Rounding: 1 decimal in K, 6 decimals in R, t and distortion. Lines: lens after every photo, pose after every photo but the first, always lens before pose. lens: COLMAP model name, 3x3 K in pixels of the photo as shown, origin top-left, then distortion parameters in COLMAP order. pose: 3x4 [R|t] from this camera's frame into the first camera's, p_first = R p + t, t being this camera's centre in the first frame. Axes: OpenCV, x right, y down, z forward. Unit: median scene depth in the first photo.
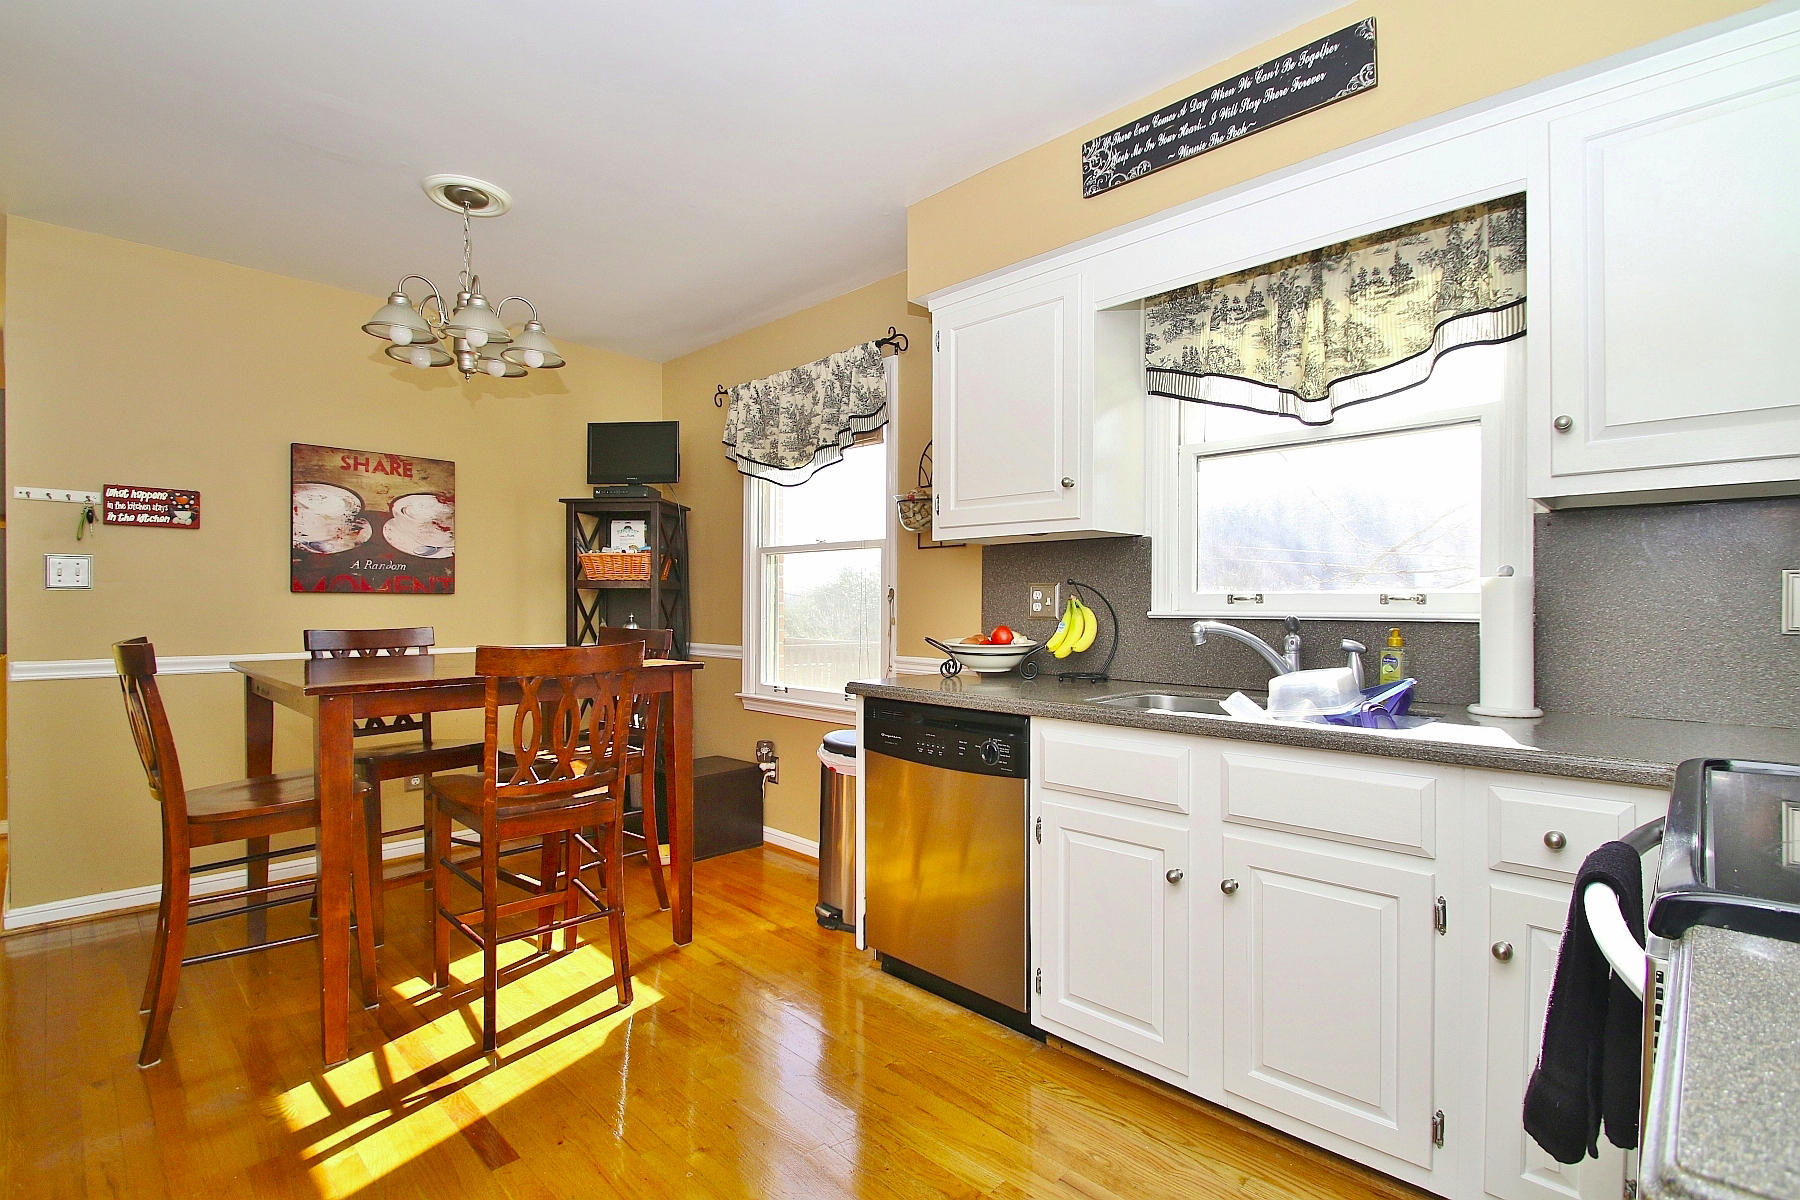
lens RADIAL K [[832.7, 0, 900.3], [0, 832.7, 609.5], [0, 0, 1]] dist [0.010906, -0.014636]
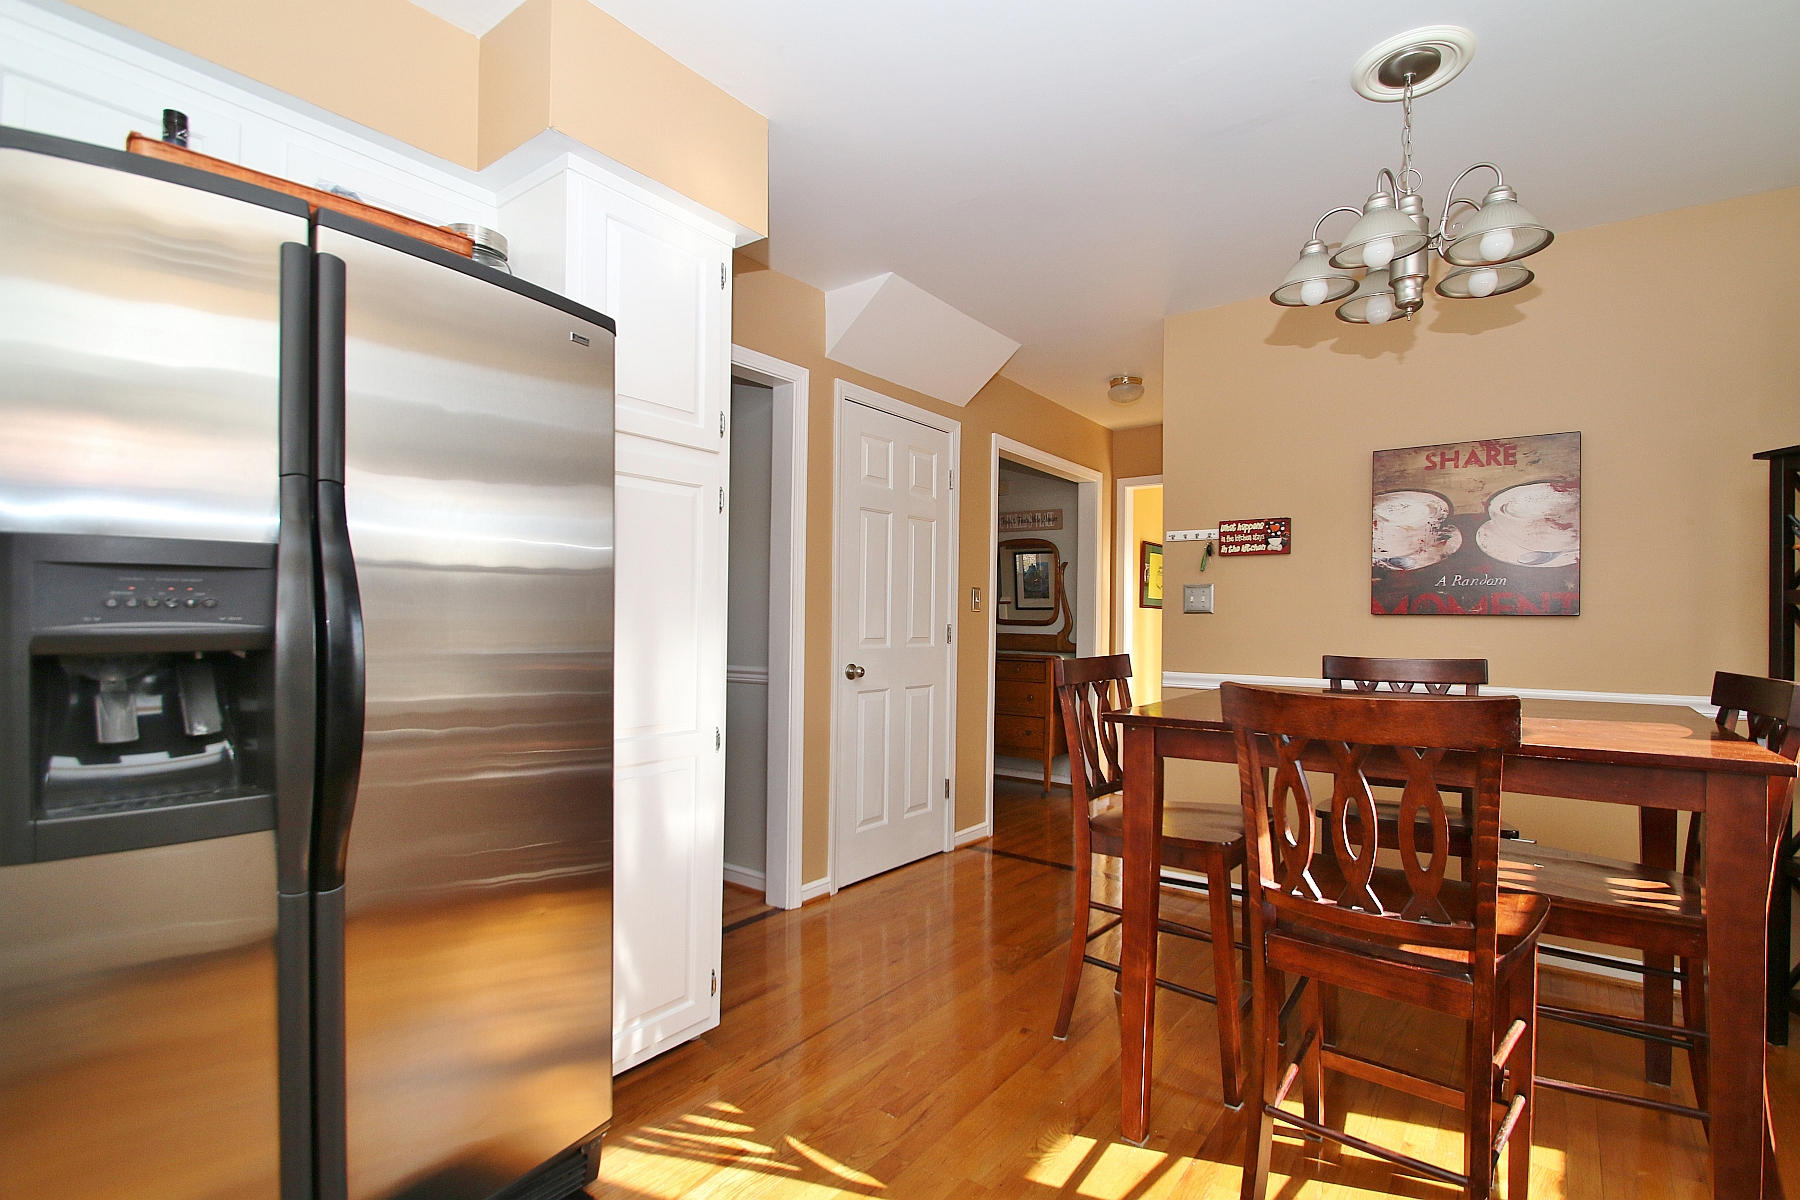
lens RADIAL K [[832.7, 0, 897.6], [0, 832.7, 610.2], [0, 0, 1]] dist [0.010906, -0.014636]
pose [[0.134322, -0.017864, -0.990777, 0.183235], [-0.020099, 0.999583, -0.020748, 0.006192], [0.990734, 0.022700, 0.133907, 0.648012]]
